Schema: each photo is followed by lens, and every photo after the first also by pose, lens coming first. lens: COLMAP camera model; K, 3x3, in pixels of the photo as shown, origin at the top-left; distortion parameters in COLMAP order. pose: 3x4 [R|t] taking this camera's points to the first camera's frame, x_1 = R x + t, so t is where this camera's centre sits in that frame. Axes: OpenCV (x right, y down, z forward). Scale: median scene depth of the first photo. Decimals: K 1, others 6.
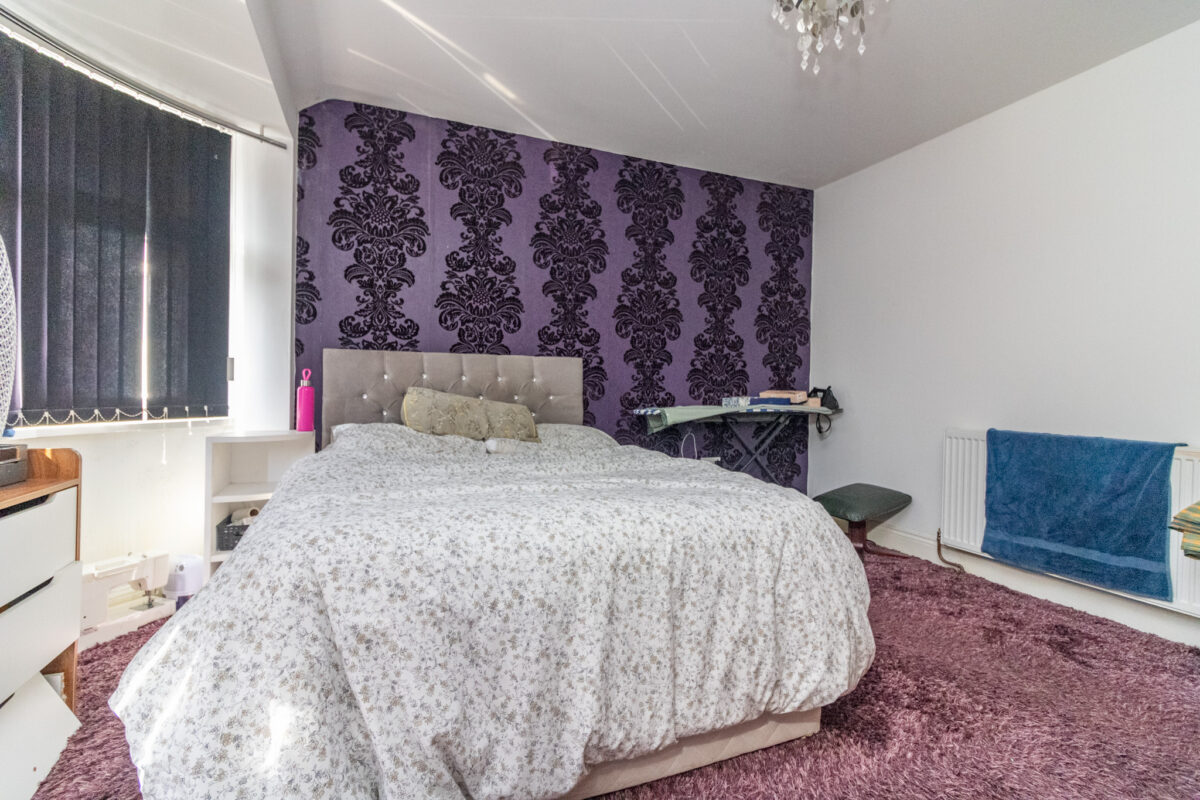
lens RADIAL K [[567.4, 0, 600.0], [0, 567.4, 400.0], [0, 0, 1]] dist [0.003532, 0.000737]
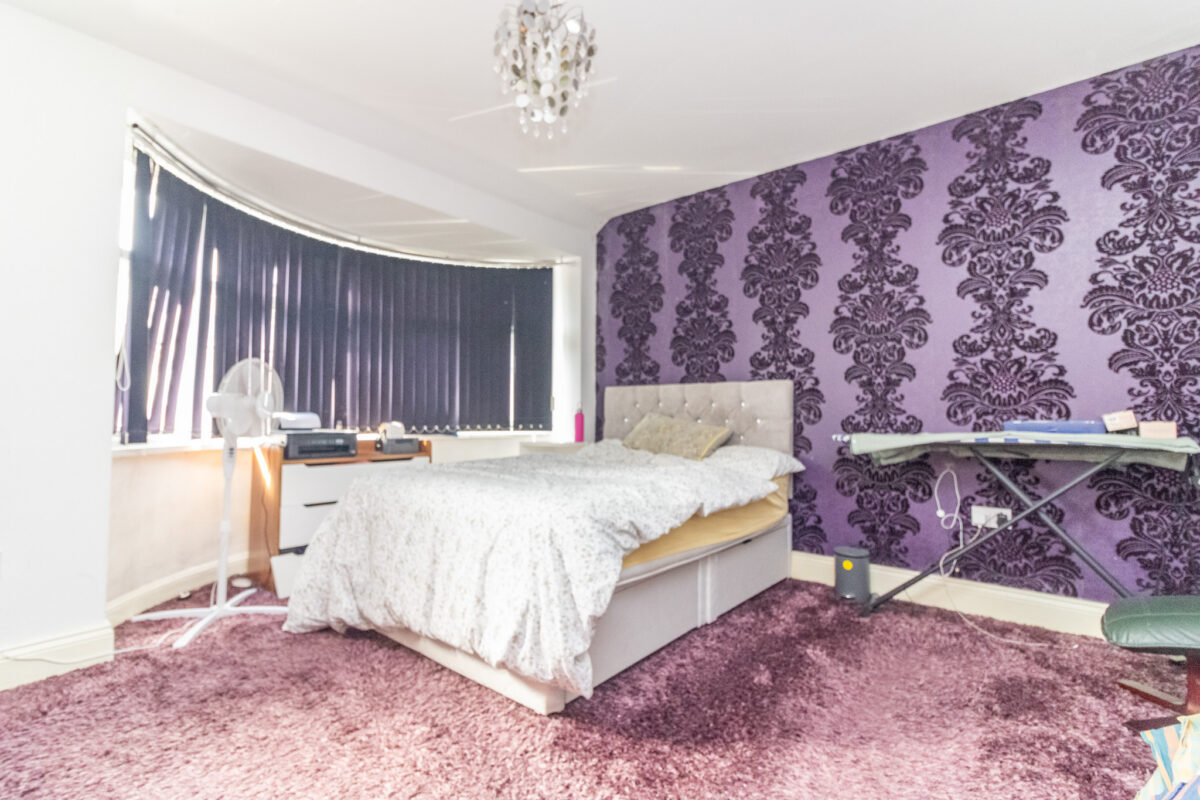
lens RADIAL K [[567.4, 0, 600.0], [0, 567.4, 400.0], [0, 0, 1]] dist [0.003532, 0.000737]
pose [[0.433975, -0.029470, -0.900443, 0.683054], [-0.008497, 0.999286, -0.036801, -0.001799], [0.900885, 0.023622, 0.433415, 0.280858]]
